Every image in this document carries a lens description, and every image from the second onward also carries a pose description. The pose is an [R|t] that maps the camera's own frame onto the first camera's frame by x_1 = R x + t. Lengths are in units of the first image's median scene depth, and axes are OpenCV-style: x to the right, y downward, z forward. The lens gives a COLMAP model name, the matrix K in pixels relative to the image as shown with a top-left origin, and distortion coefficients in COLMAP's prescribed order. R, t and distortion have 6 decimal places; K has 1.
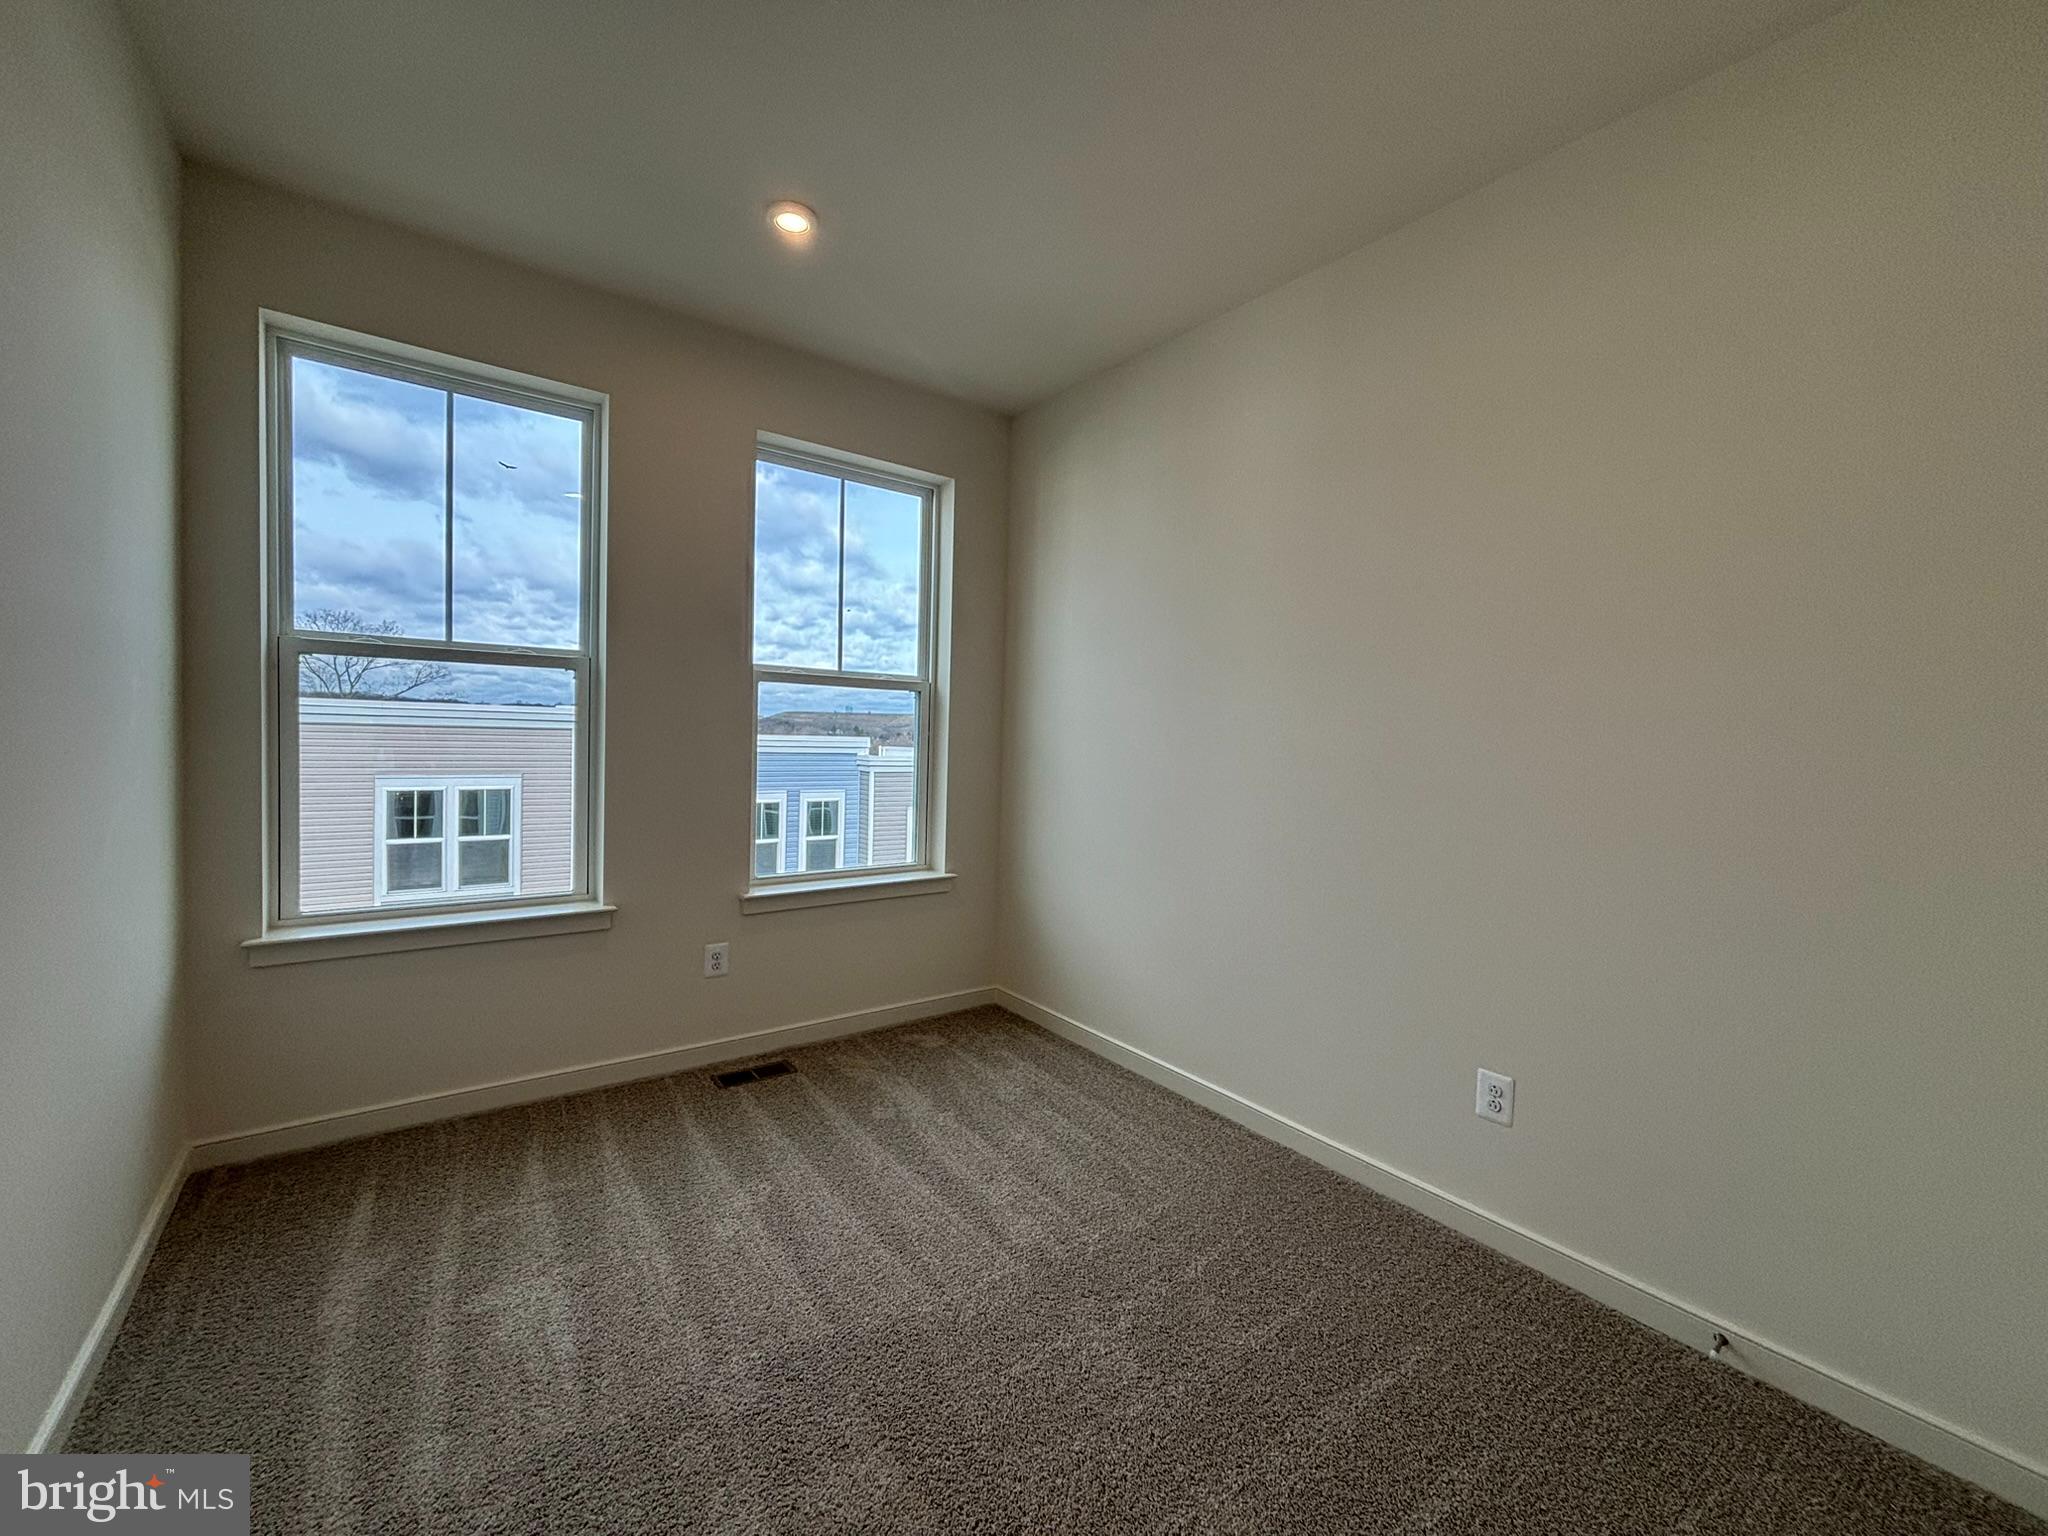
lens RADIAL K [[821.4, 0, 1021.6], [0, 821.4, 776.6], [0, 0, 1]] dist [0.001475, -0.000572]
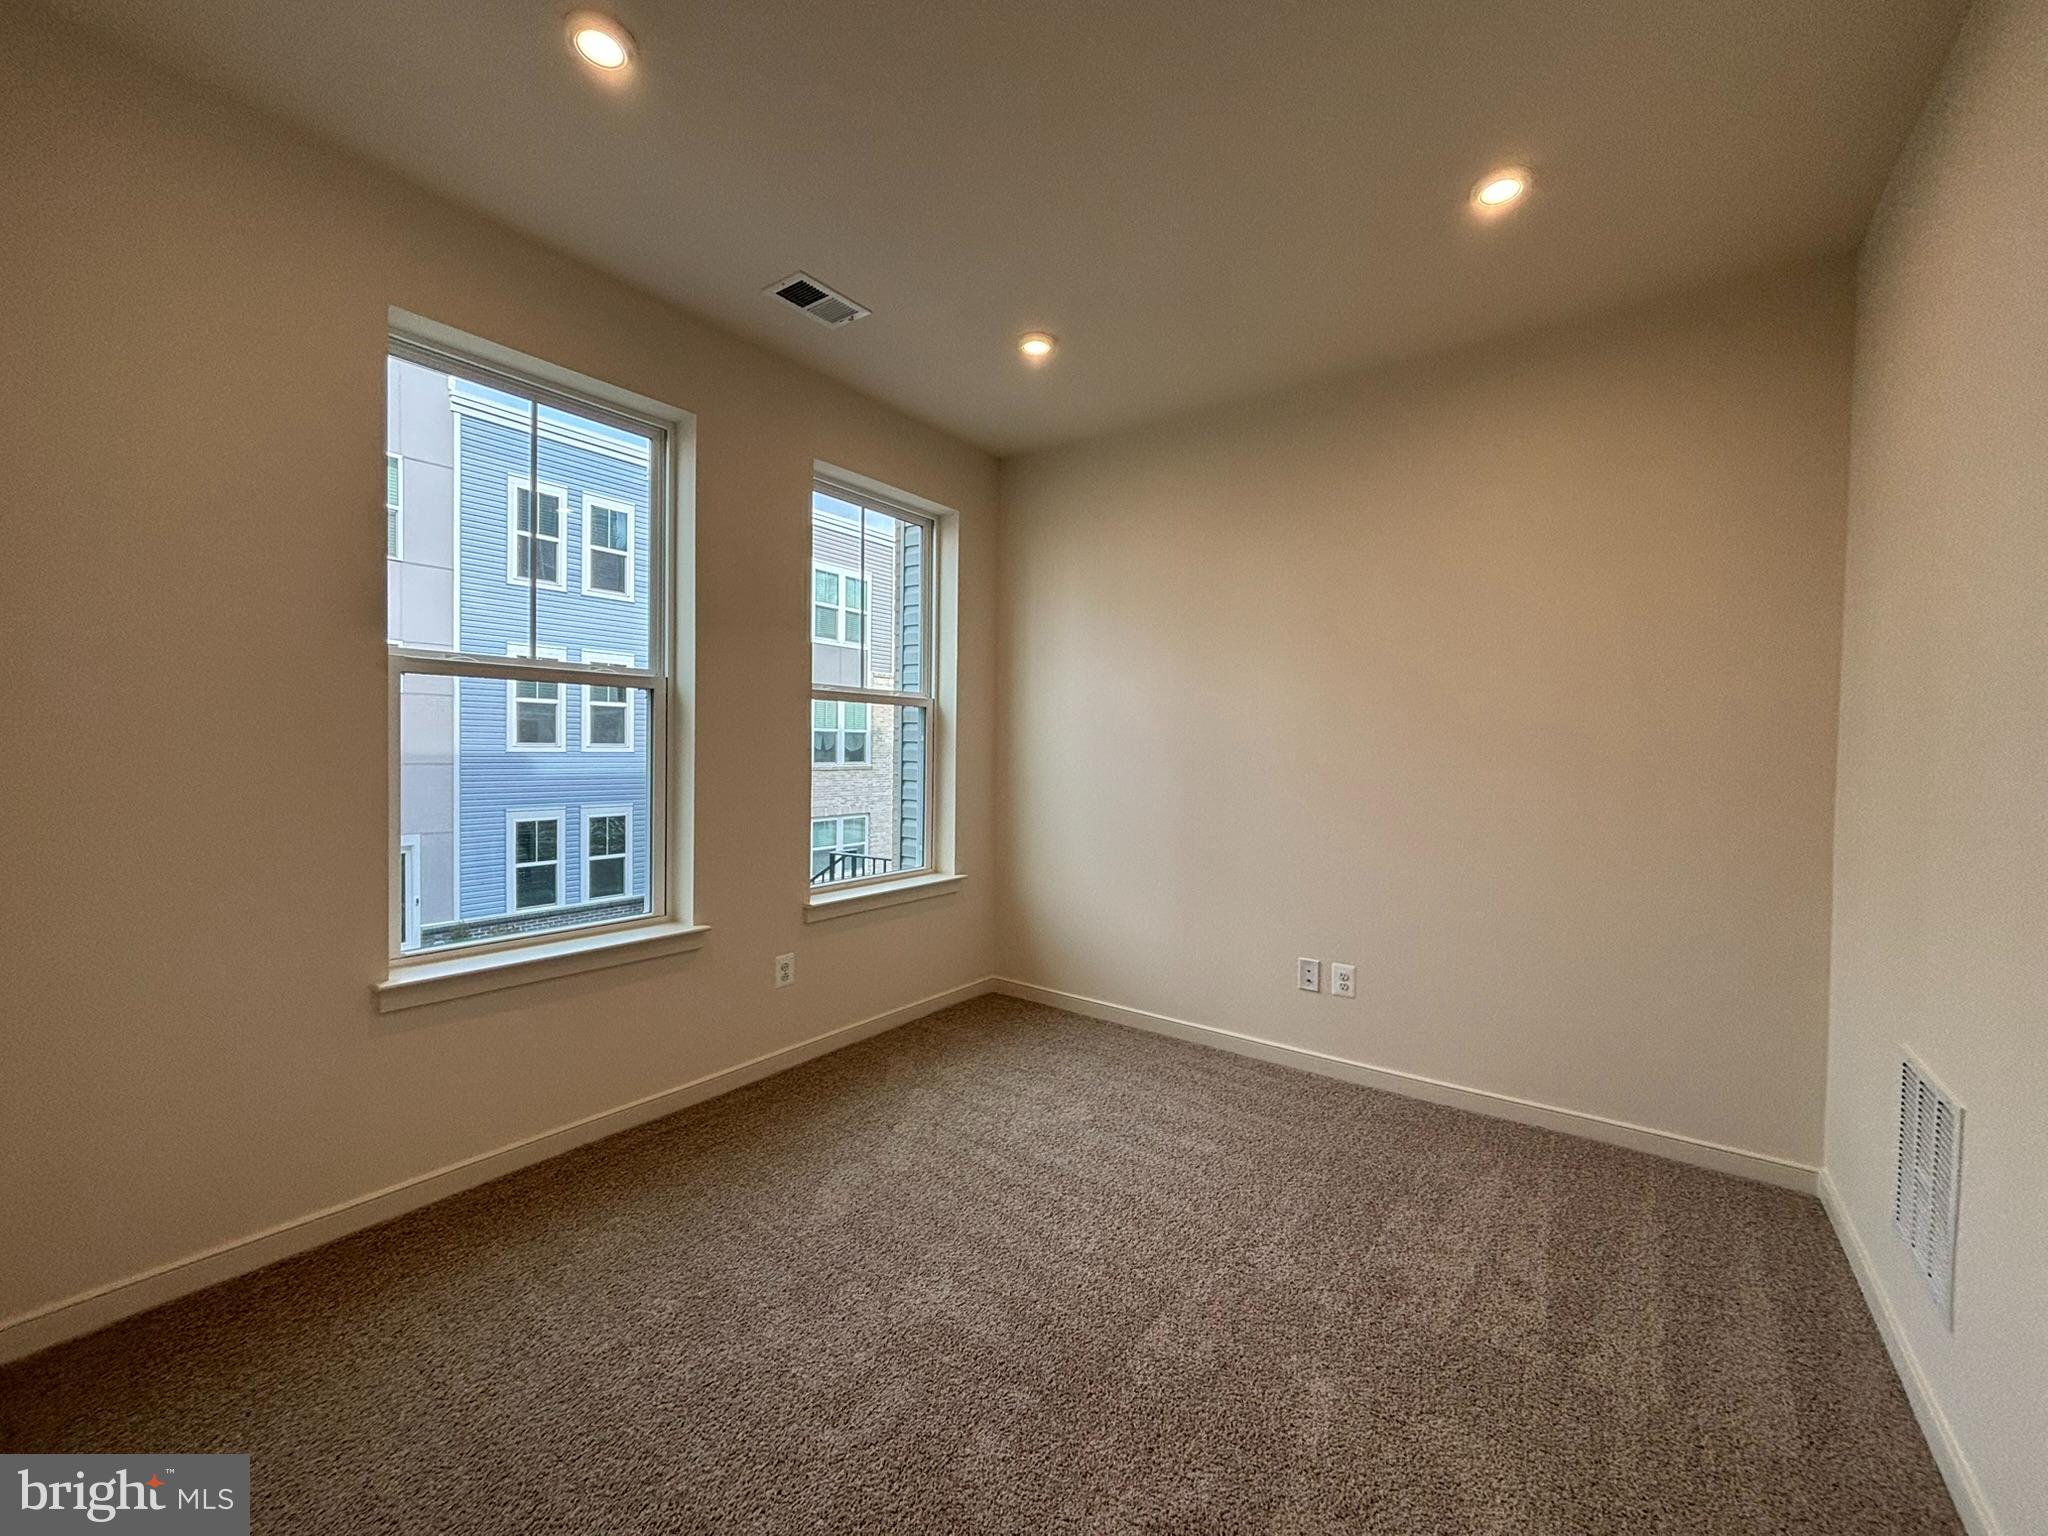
lens RADIAL K [[821.4, 0, 1024.9], [0, 821.4, 766.9], [0, 0, 1]] dist [0.001475, -0.000572]
pose [[0.955850, -0.022296, 0.293009, -0.352290], [0.026944, 0.999567, -0.011835, -0.010312], [-0.292618, 0.019208, 0.956036, -0.068470]]
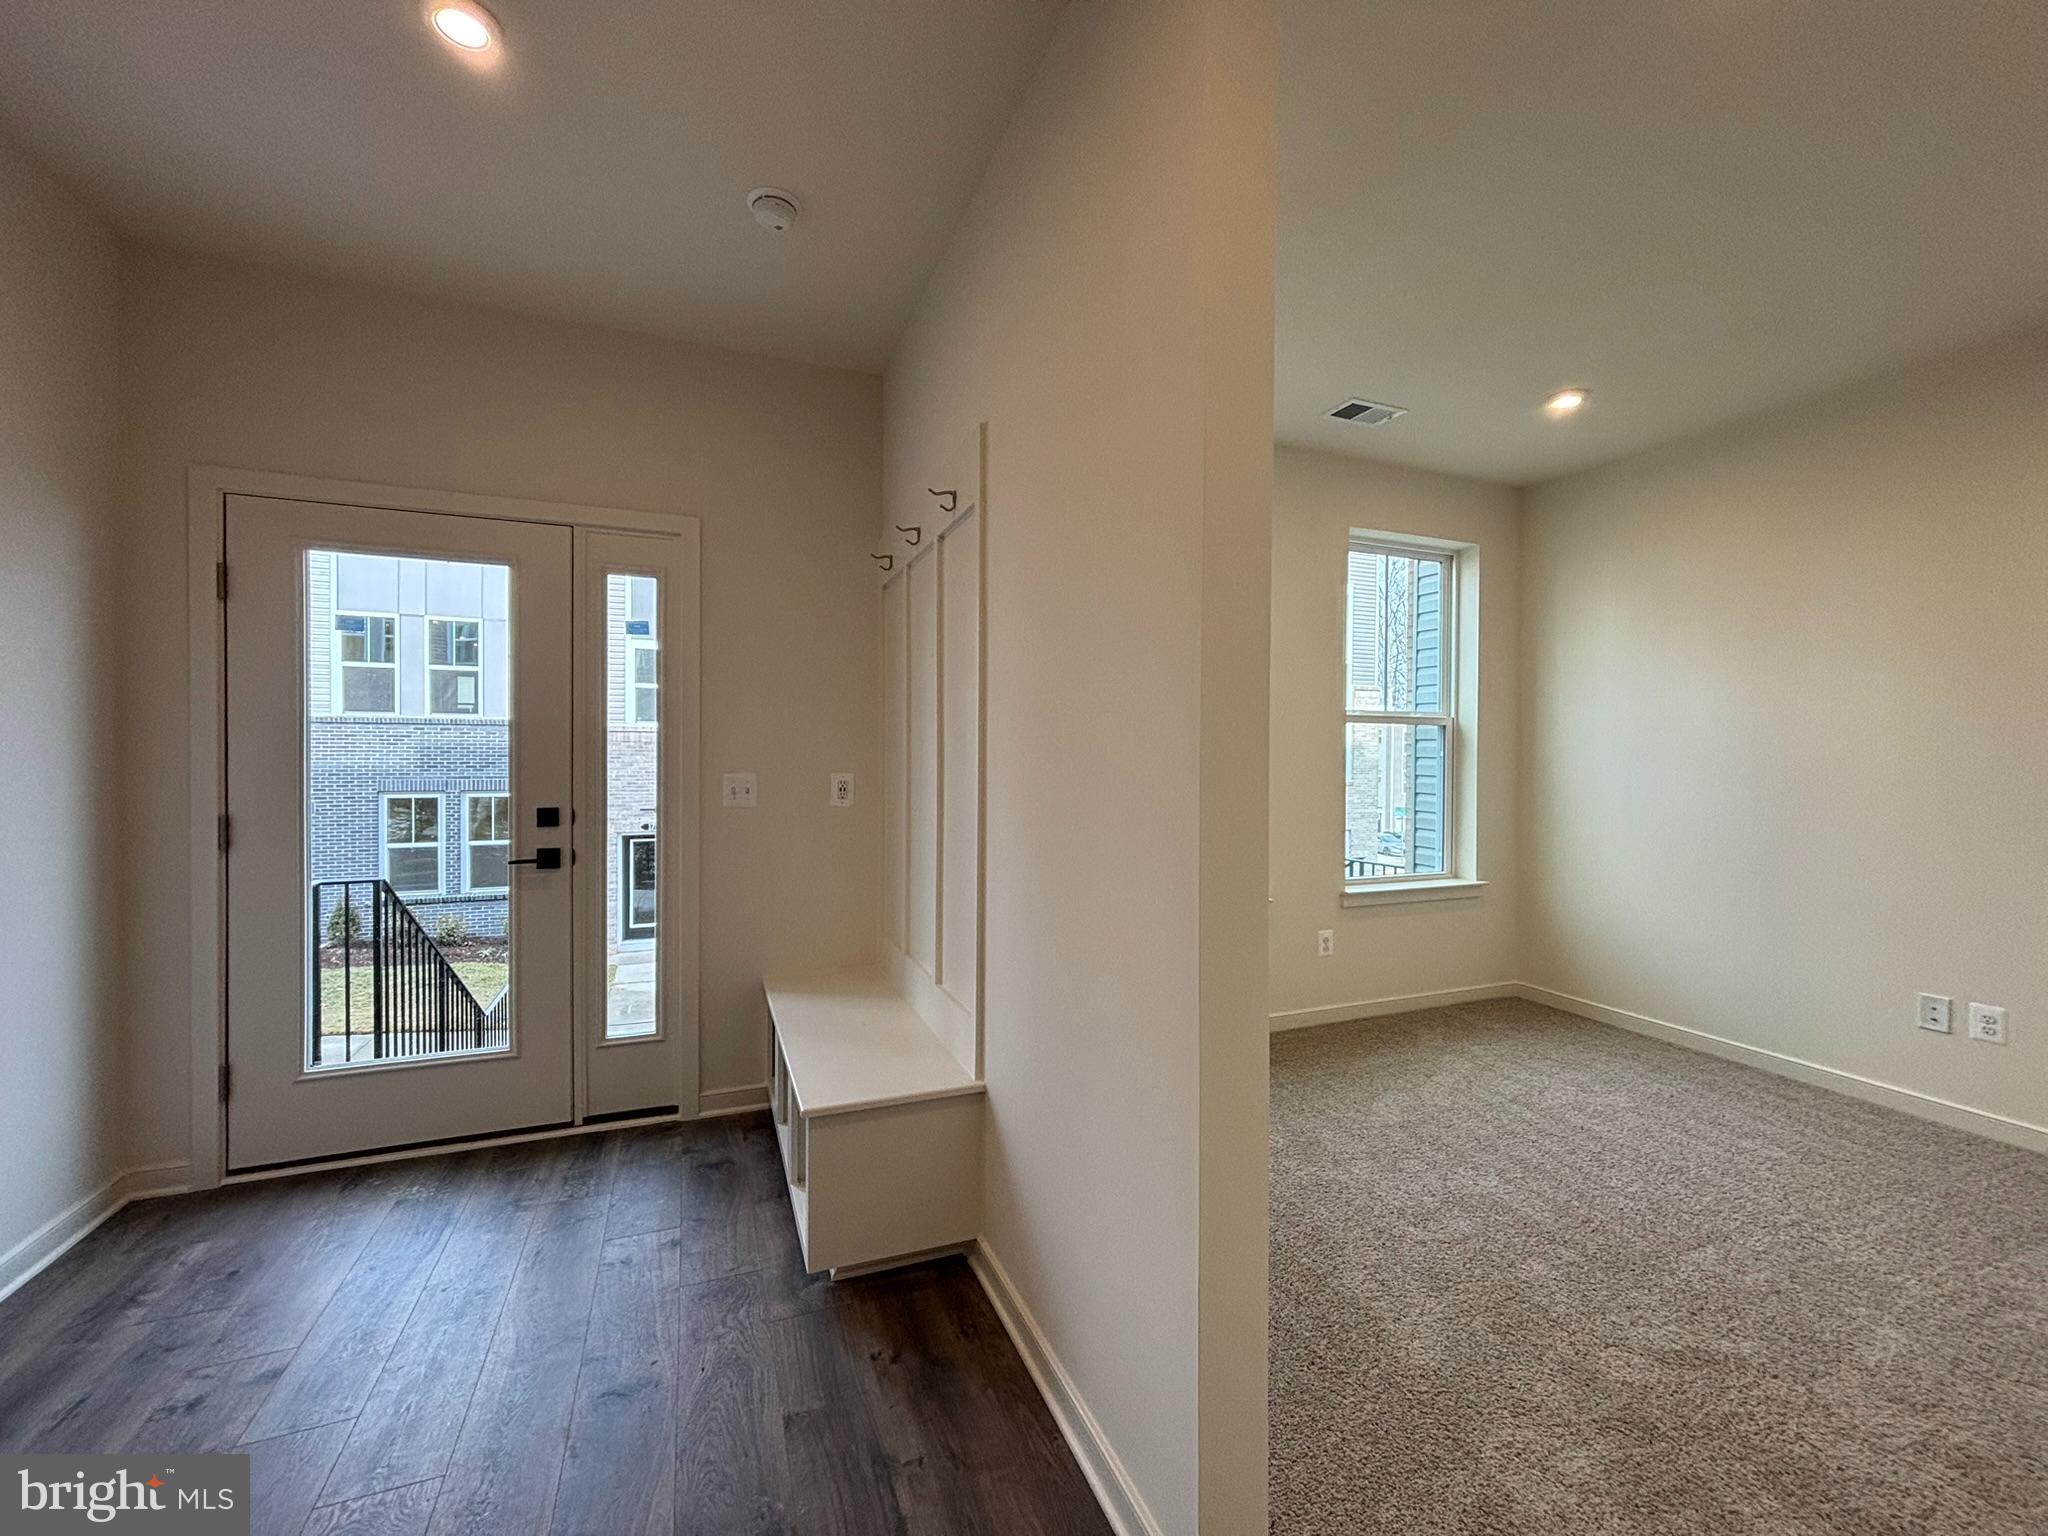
lens RADIAL K [[821.4, 0, 1035.8], [0, 821.4, 768.5], [0, 0, 1]] dist [0.001475, -0.000572]
pose [[0.969012, -0.022609, -0.245978, -0.451536], [0.012407, 0.999000, -0.042947, 0.002567], [0.246703, 0.038564, 0.968324, -0.320788]]
